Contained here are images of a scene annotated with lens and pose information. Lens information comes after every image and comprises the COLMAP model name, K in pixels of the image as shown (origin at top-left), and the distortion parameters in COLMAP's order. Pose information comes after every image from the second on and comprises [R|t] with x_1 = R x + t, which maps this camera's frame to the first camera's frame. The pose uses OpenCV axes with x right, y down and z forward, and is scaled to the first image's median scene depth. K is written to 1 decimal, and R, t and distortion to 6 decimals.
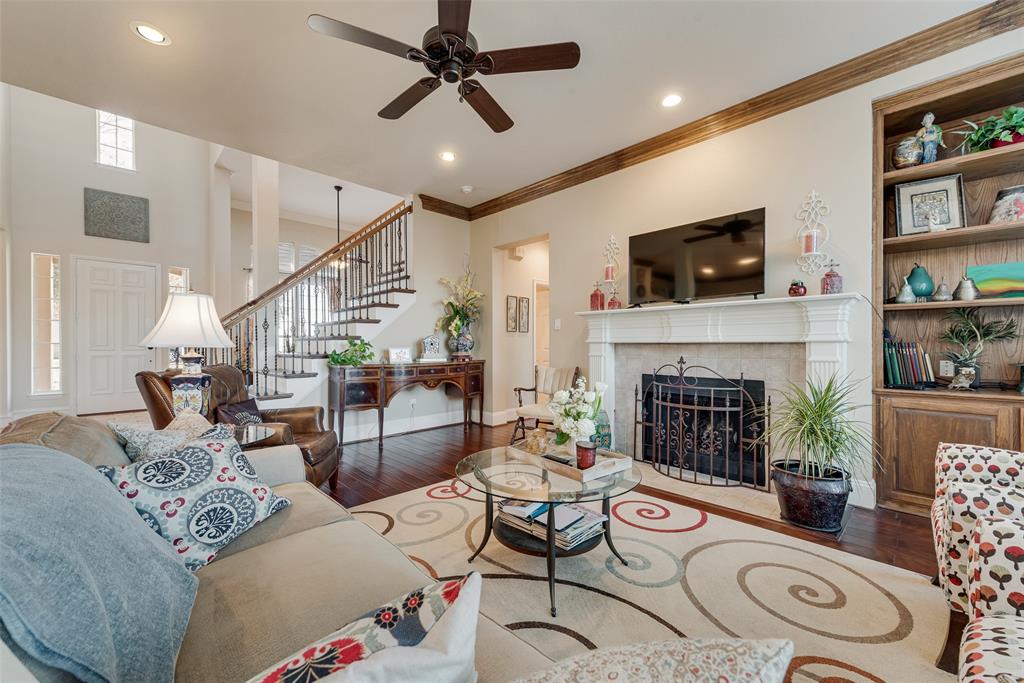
lens RADIAL K [[404.7, 0, 509.2], [0, 404.7, 345.2], [0, 0, 1]] dist [0.011107, -0.000380]
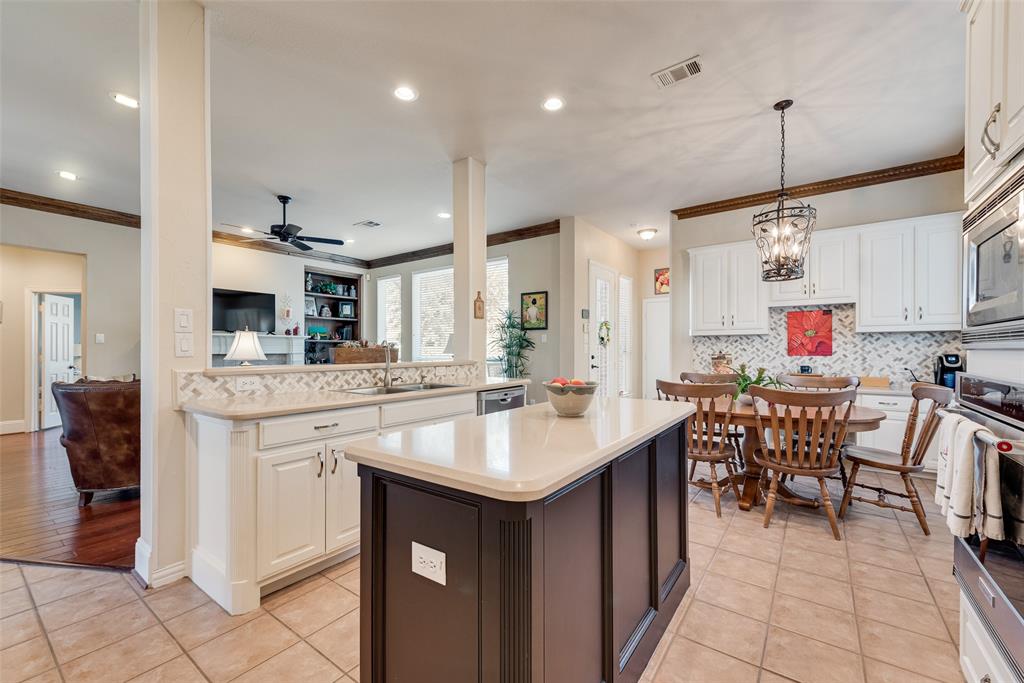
lens RADIAL K [[418.4, 0, 510.6], [0, 418.4, 345.5], [0, 0, 1]] dist [0.011418, -0.000011]
pose [[-0.165676, 0.012304, 0.986104, -1.245246], [0.005404, 0.999918, -0.011569, -0.012823], [-0.986166, 0.003412, -0.165729, 0.061842]]
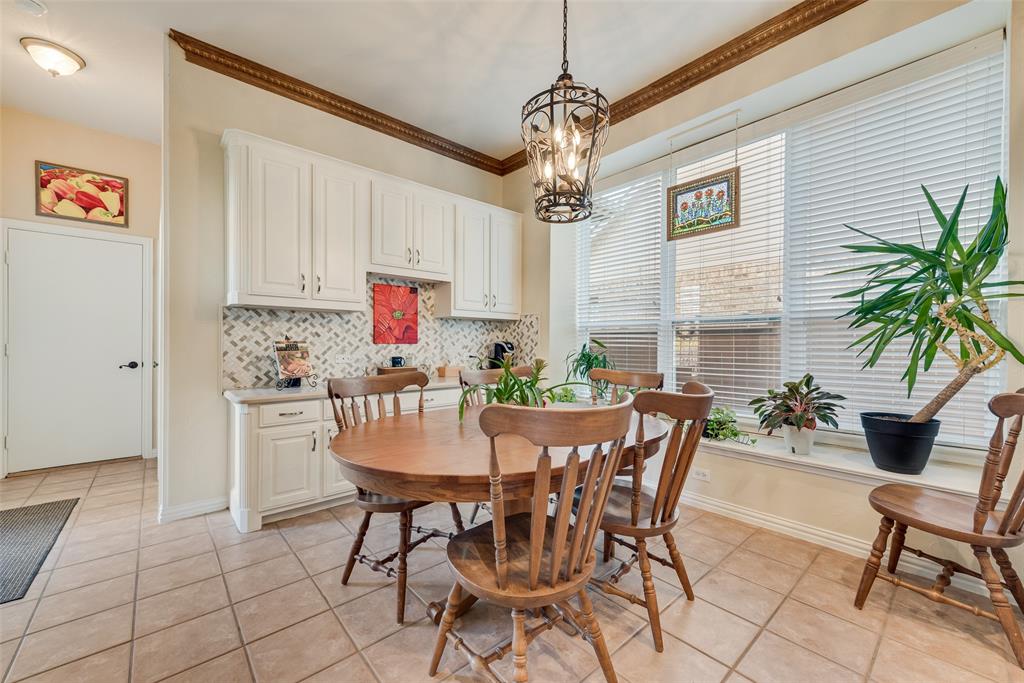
lens RADIAL K [[401.8, 0, 512.1], [0, 401.8, 345.3], [0, 0, 1]] dist [0.014202, -0.002628]
pose [[-0.998718, -0.001087, 0.050604, -0.613822], [-0.000728, 0.999975, 0.007093, 0.001564], [-0.050611, 0.007047, -0.998694, -0.076236]]
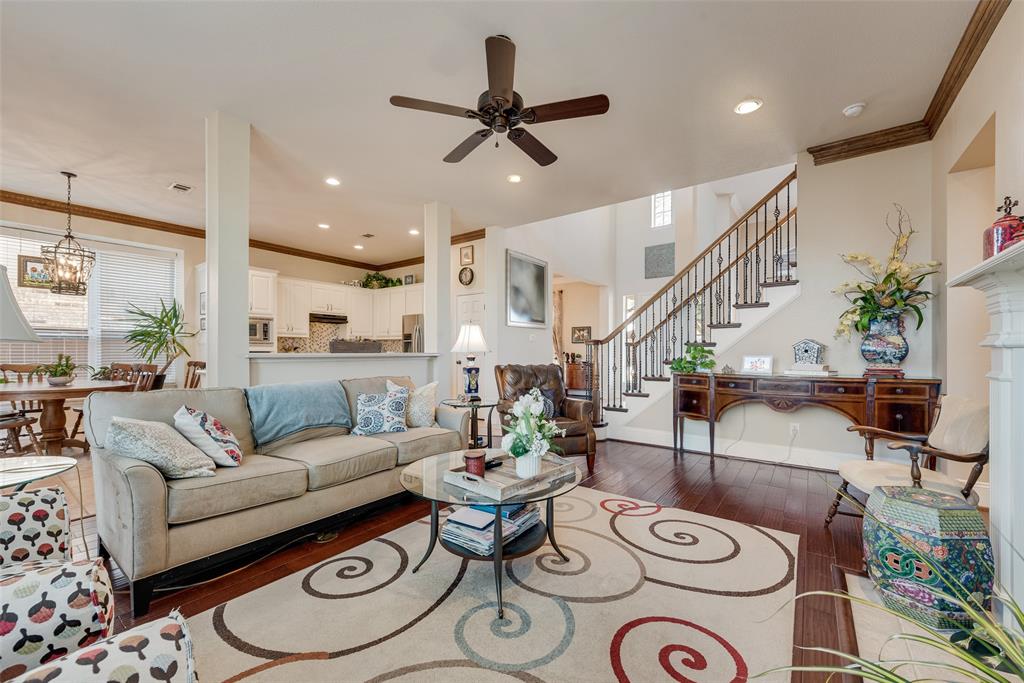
lens RADIAL K [[404.5, 0, 513.2], [0, 404.5, 350.9], [0, 0, 1]] dist [0.010875, -0.000662]
pose [[0.163881, -0.001306, -0.986479, 0.481502], [-0.006755, 0.999974, -0.002446, 0.002266], [0.986457, 0.007065, 0.163868, 0.388828]]
